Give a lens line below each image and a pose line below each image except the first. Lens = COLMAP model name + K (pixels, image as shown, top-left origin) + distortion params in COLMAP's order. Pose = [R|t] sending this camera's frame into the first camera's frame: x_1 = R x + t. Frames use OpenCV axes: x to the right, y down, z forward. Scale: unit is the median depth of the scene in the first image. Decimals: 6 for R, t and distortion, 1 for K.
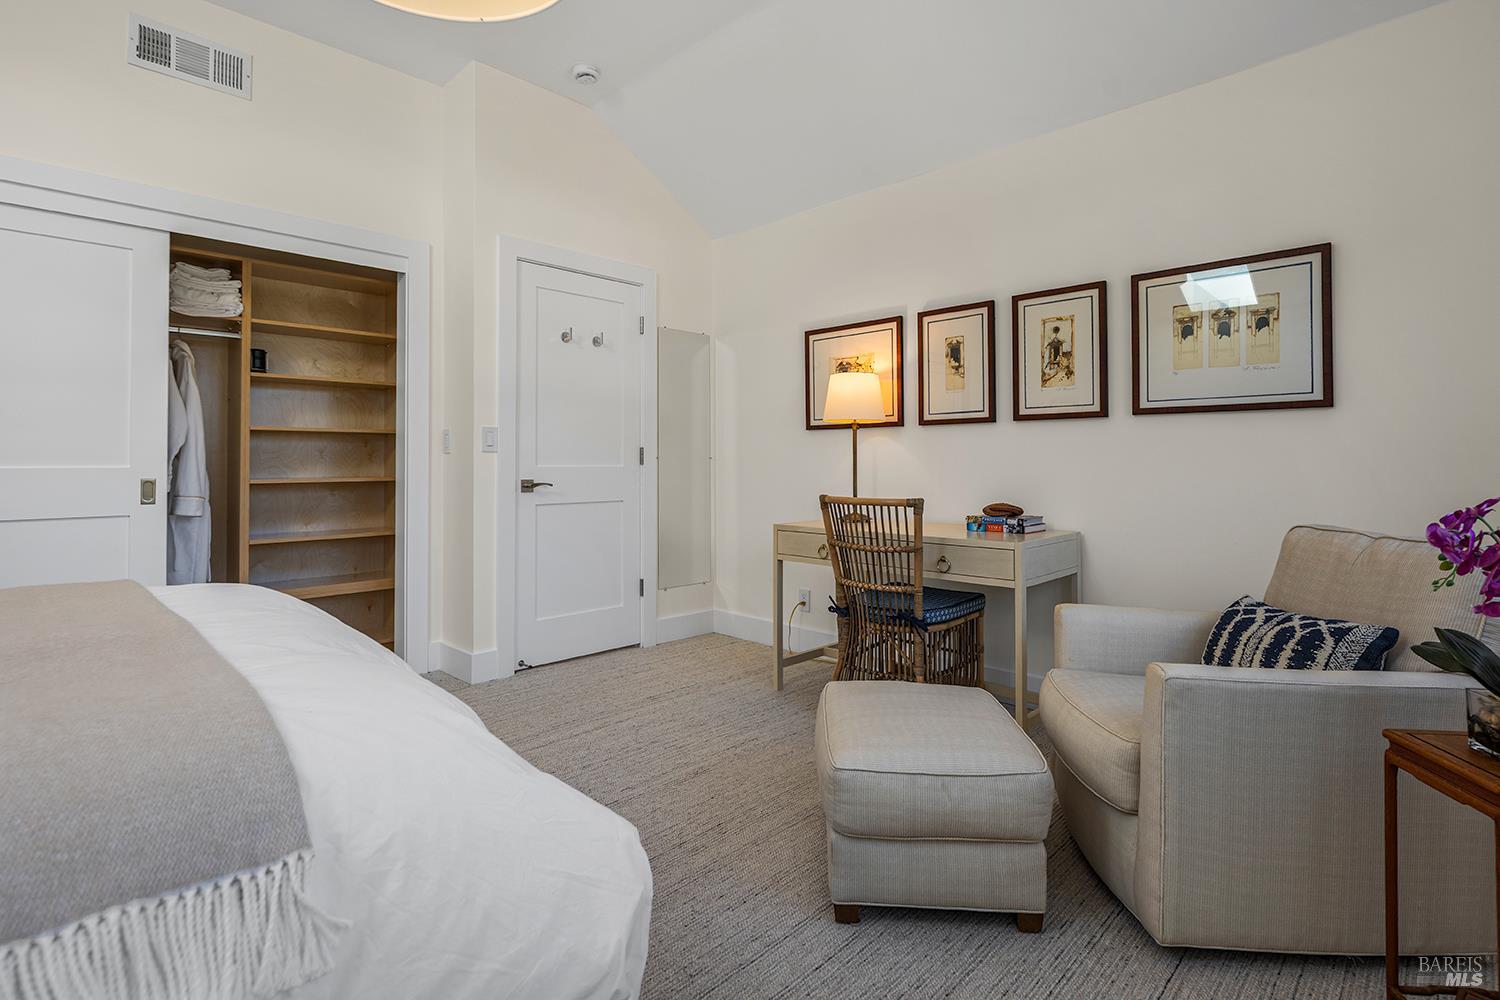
lens RADIAL K [[739.7, 0, 779.5], [0, 739.7, 463.3], [0, 0, 1]] dist [0.004171, -0.000073]
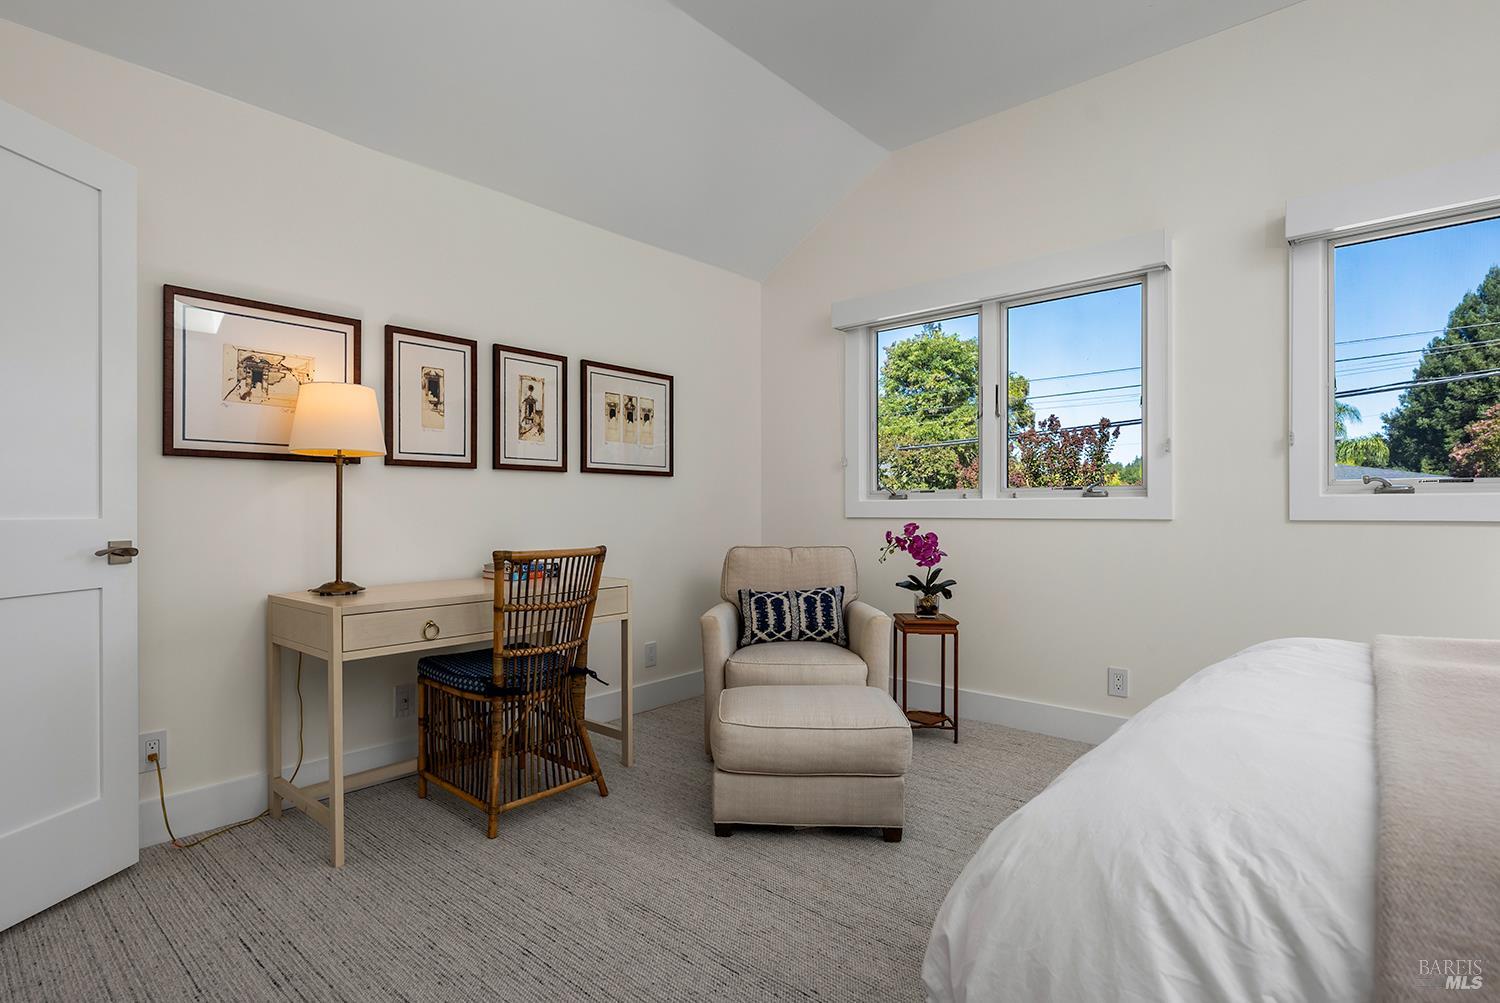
lens RADIAL K [[739.7, 0, 748.8], [0, 739.7, 507.6], [0, 0, 1]] dist [0.004171, -0.000073]
pose [[-0.038039, 0.004805, 0.999265, -0.710645], [0.001801, 0.999987, -0.004740, -0.000332], [-0.999275, 0.001619, -0.038047, 0.717297]]
